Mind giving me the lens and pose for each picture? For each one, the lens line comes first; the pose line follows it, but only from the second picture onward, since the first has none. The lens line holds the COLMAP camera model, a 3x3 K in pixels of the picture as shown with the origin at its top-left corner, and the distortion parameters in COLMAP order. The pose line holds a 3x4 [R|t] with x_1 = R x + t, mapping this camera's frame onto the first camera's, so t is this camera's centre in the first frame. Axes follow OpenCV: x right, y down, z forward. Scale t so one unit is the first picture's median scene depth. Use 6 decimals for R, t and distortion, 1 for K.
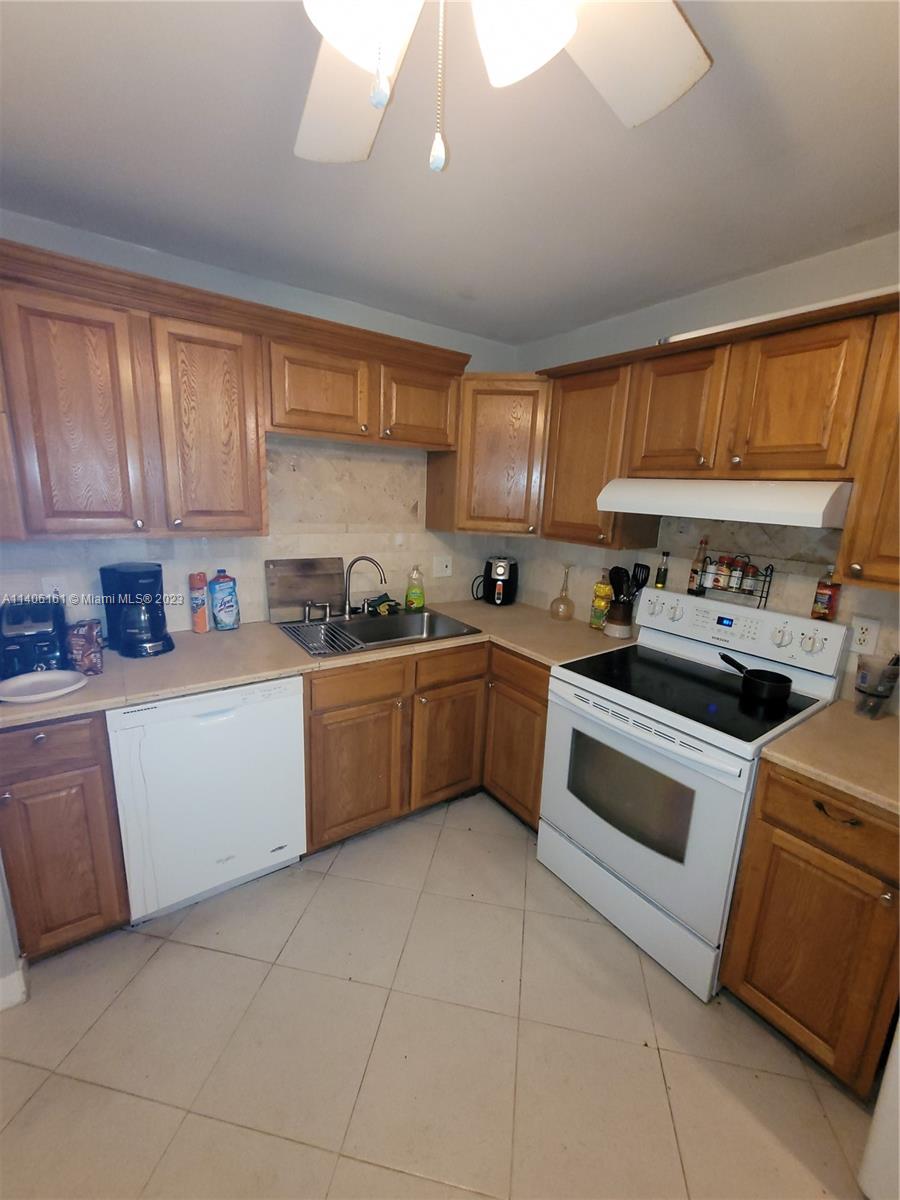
lens RADIAL K [[485.8, 0, 448.7], [0, 485.8, 598.0], [0, 0, 1]] dist [0.002028, 0.000083]
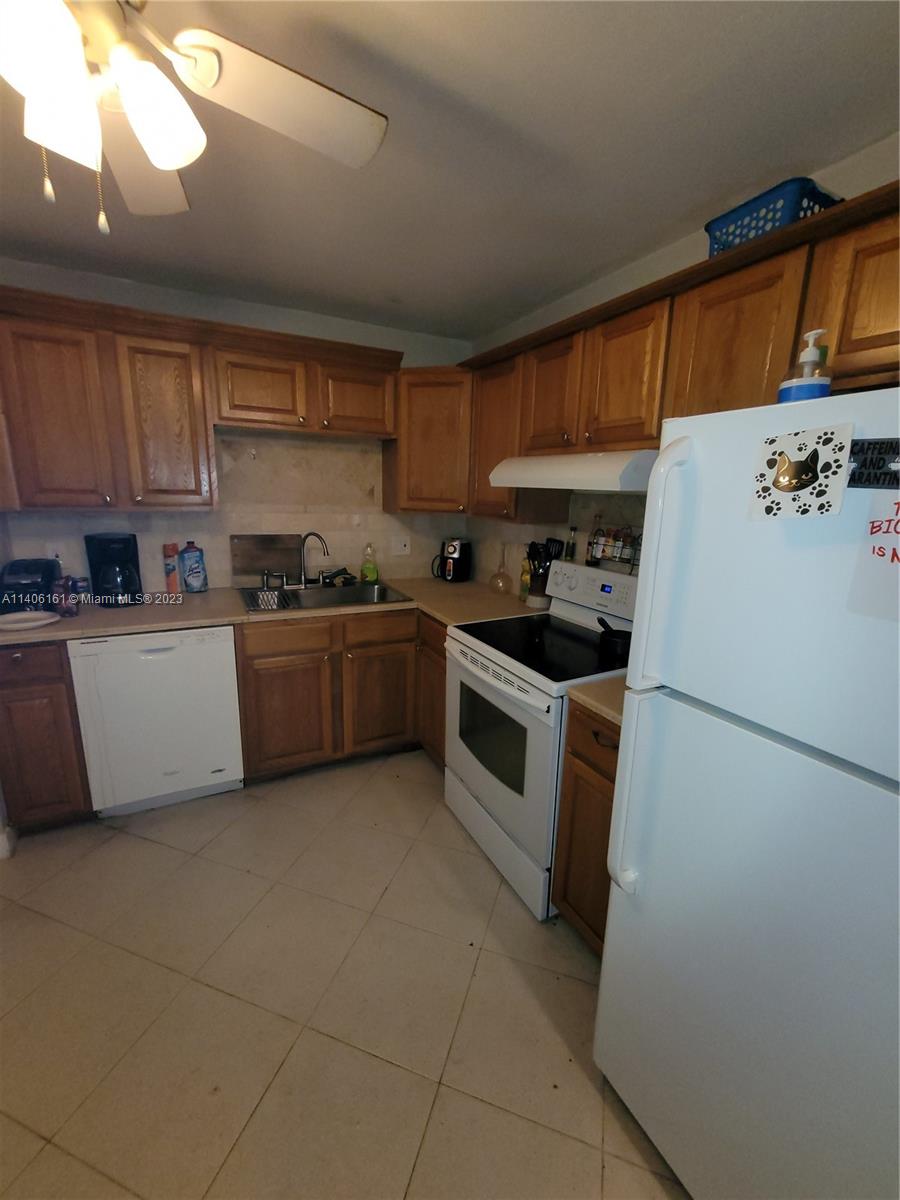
lens RADIAL K [[485.8, 0, 451.9], [0, 485.8, 598.3], [0, 0, 1]] dist [0.002028, 0.000083]
pose [[0.989752, 0.019822, -0.141417, 0.383976], [-0.019944, 0.999801, 0.000556, 0.076617], [0.141400, 0.002270, 0.989950, -0.109677]]
